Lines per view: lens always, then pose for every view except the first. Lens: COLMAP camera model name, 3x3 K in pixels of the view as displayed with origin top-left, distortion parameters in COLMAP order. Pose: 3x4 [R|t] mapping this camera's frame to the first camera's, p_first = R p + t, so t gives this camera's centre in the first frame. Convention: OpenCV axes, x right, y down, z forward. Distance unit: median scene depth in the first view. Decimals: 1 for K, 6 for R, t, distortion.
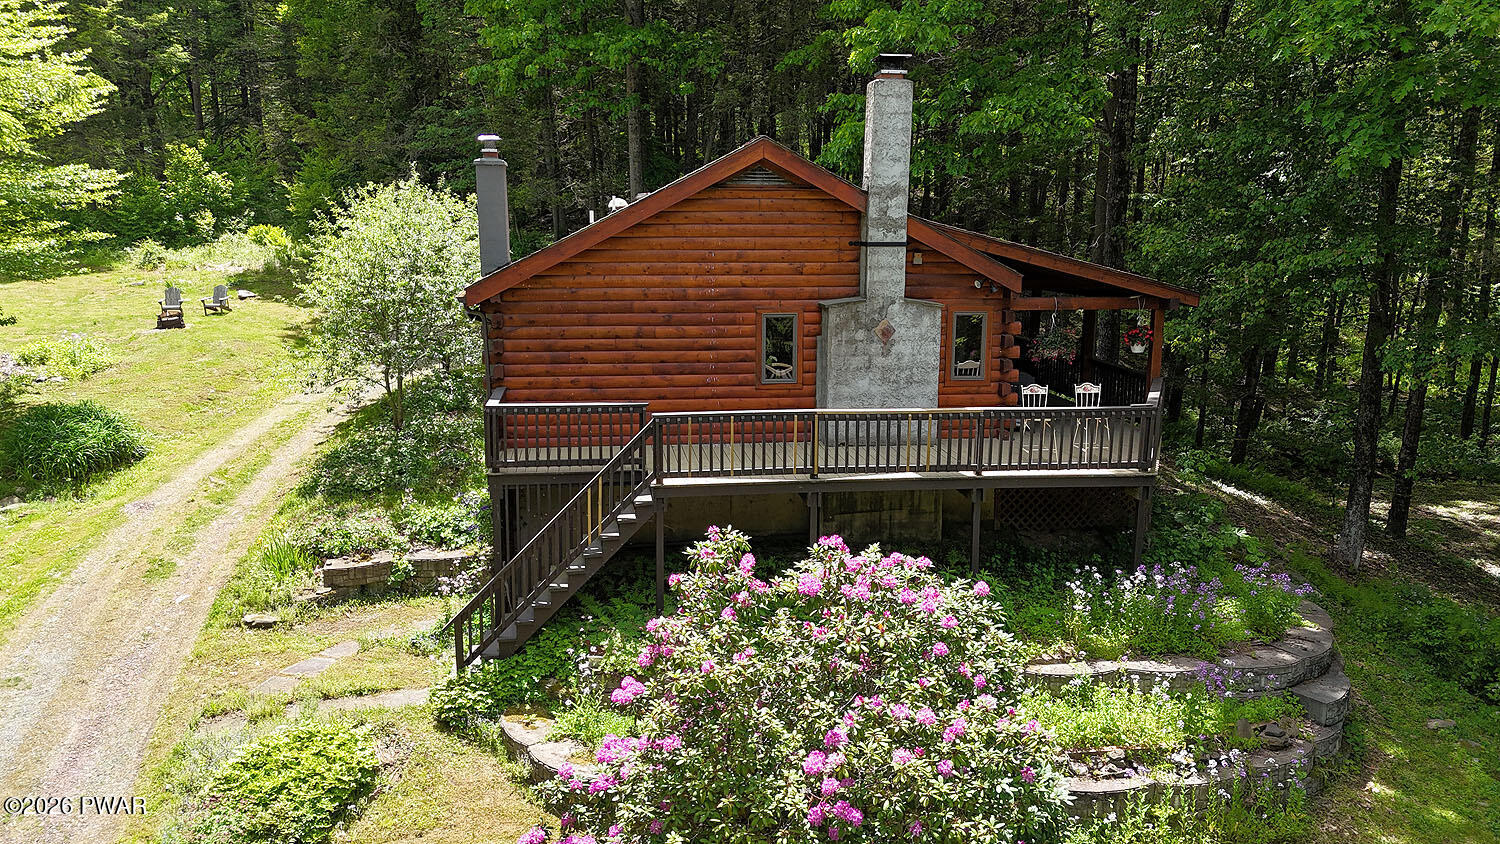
lens RADIAL K [[1074.7, 0, 722.8], [0, 1074.7, 387.2], [0, 0, 1]] dist [0.055140, -0.010370]
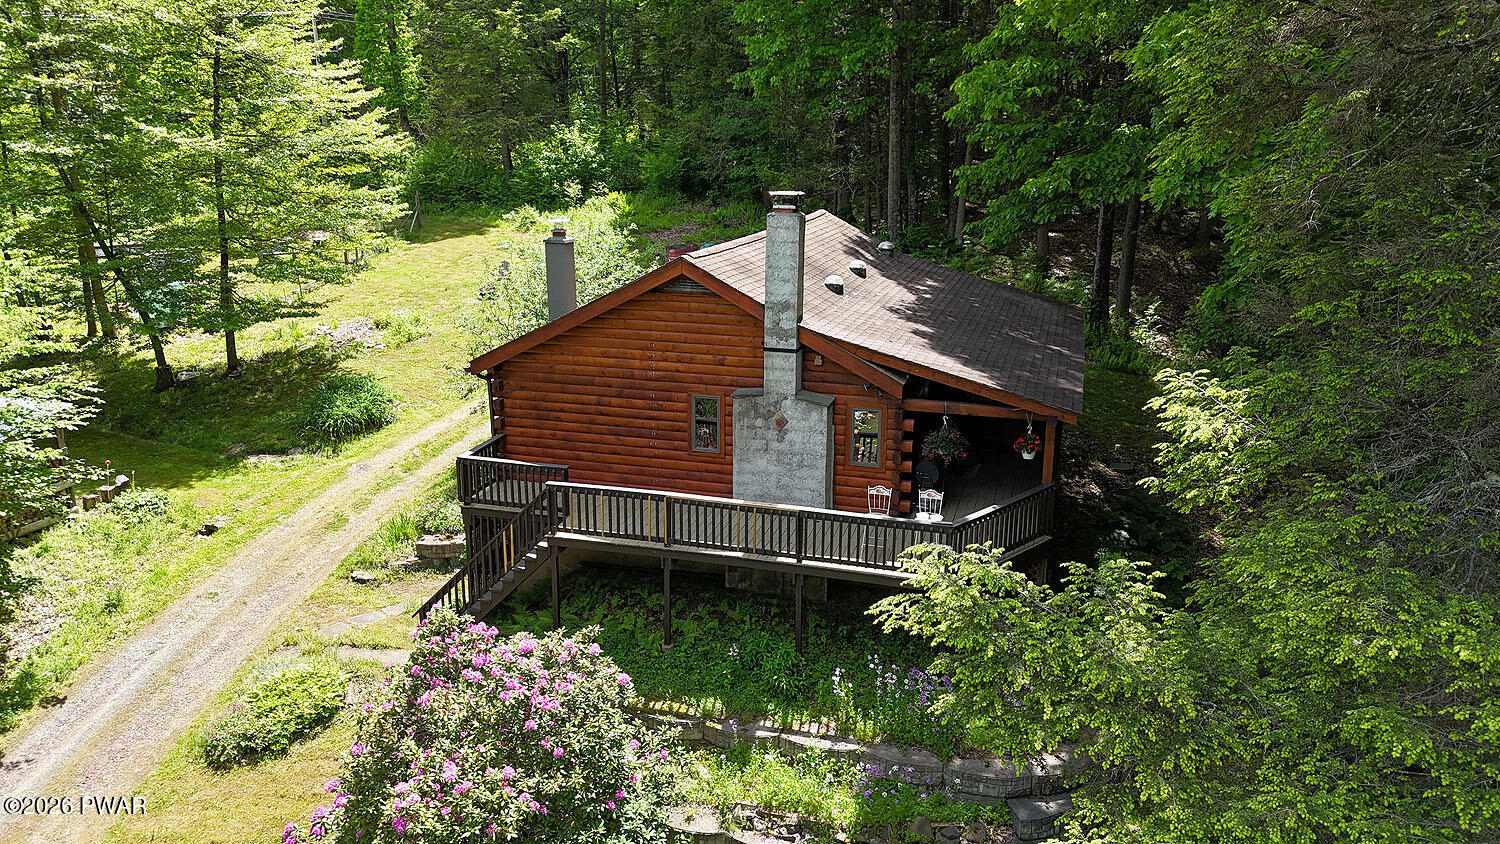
lens RADIAL K [[1074.7, 0, 757.2], [0, 1074.7, 373.4], [0, 0, 1]] dist [0.055140, -0.010370]
pose [[0.921228, 0.088207, -0.378891, 0.569532], [-0.059825, 0.994492, 0.086064, -0.204195], [0.384396, -0.056618, 0.921431, -0.088262]]
